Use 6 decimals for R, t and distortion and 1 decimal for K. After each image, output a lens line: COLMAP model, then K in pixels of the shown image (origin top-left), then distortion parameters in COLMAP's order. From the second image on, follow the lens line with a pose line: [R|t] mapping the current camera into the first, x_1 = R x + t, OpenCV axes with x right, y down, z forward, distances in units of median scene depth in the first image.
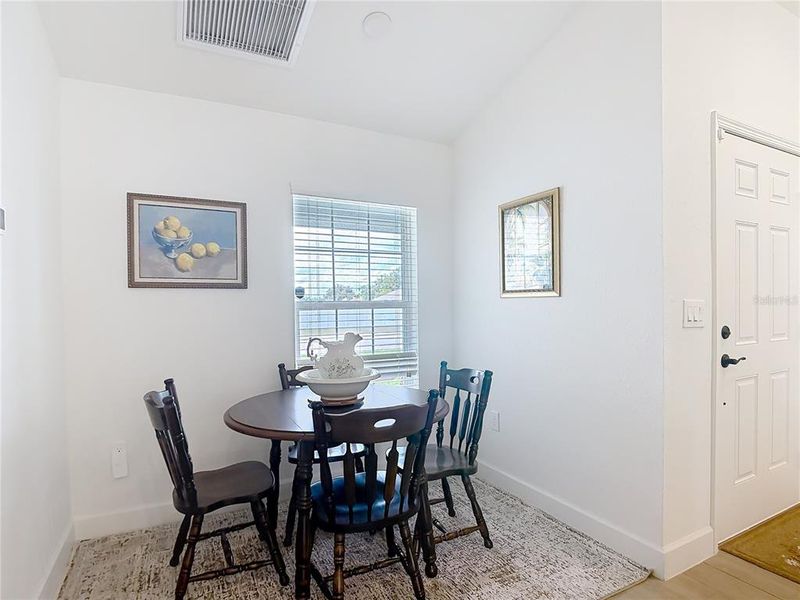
lens RADIAL K [[432.4, 0, 401.1], [0, 432.4, 304.2], [0, 0, 1]] dist [-0.009795, -0.002861]
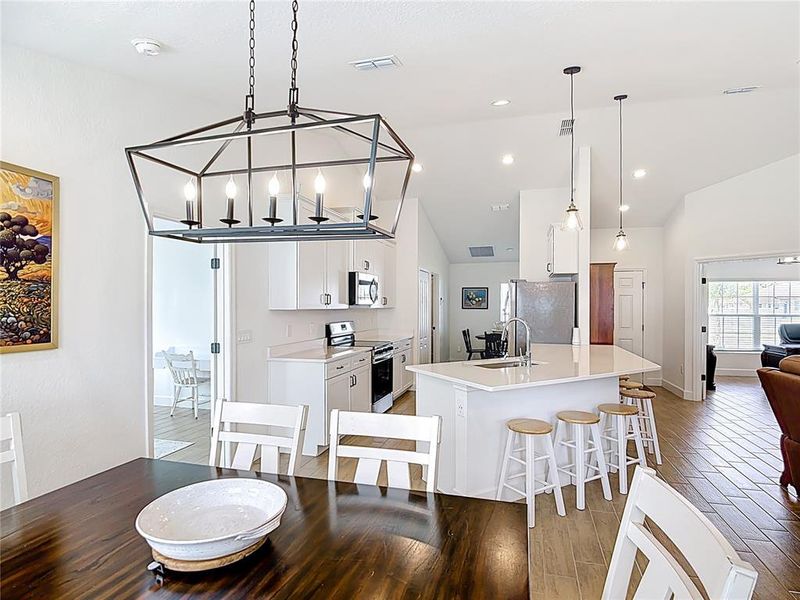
lens RADIAL K [[432.4, 0, 401.1], [0, 432.4, 304.2], [0, 0, 1]] dist [-0.009795, -0.002861]
pose [[0.720067, 0.019199, -0.693638, 1.906510], [-0.009254, 0.999794, 0.018066, -0.151949], [0.693842, -0.006590, 0.720097, -2.518353]]
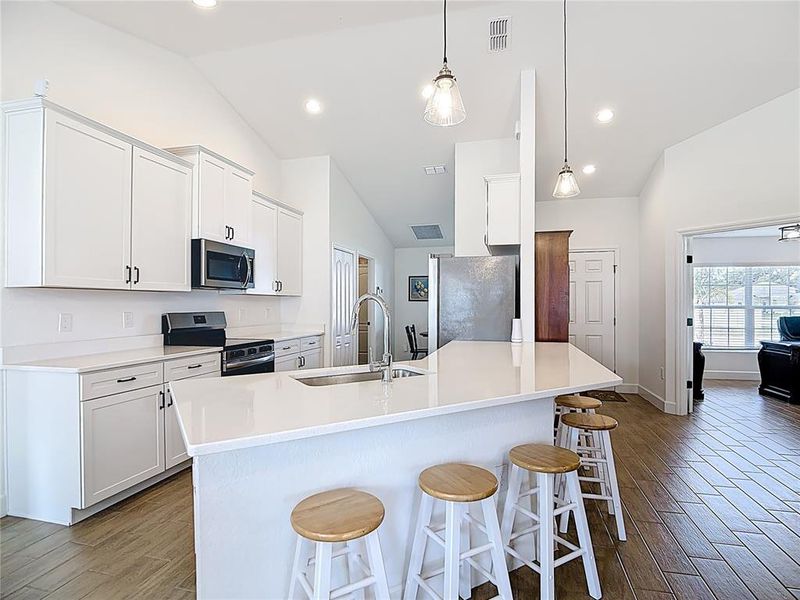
lens RADIAL K [[432.4, 0, 401.1], [0, 432.4, 304.2], [0, 0, 1]] dist [-0.009795, -0.002861]
pose [[0.740295, 0.018343, -0.672031, 1.774008], [-0.007322, 0.999788, 0.019223, -0.080446], [0.672242, -0.009310, 0.740273, -1.763747]]
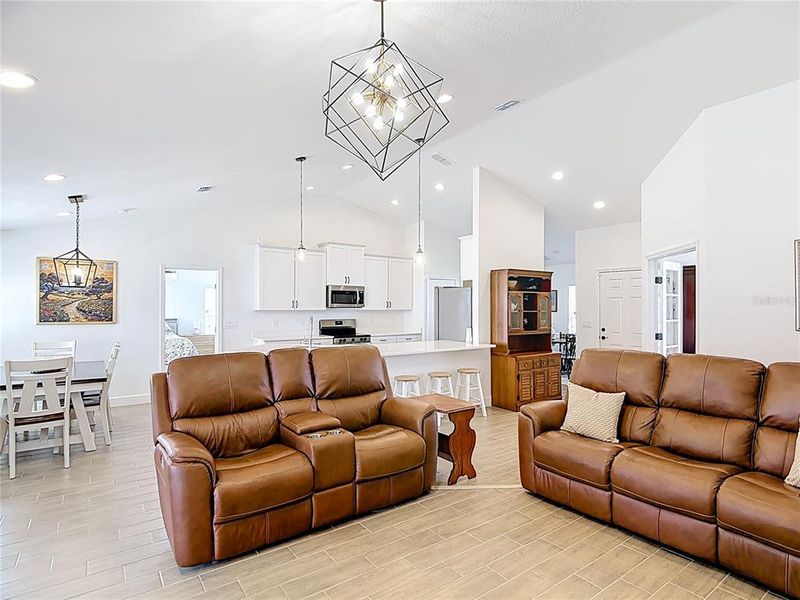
lens RADIAL K [[432.4, 0, 401.1], [0, 432.4, 304.2], [0, 0, 1]] dist [-0.009795, -0.002861]
pose [[0.128094, 0.013134, -0.991675, 3.494588], [0.005287, 0.999889, 0.013926, -0.174925], [0.991748, -0.007027, 0.128010, -0.996101]]
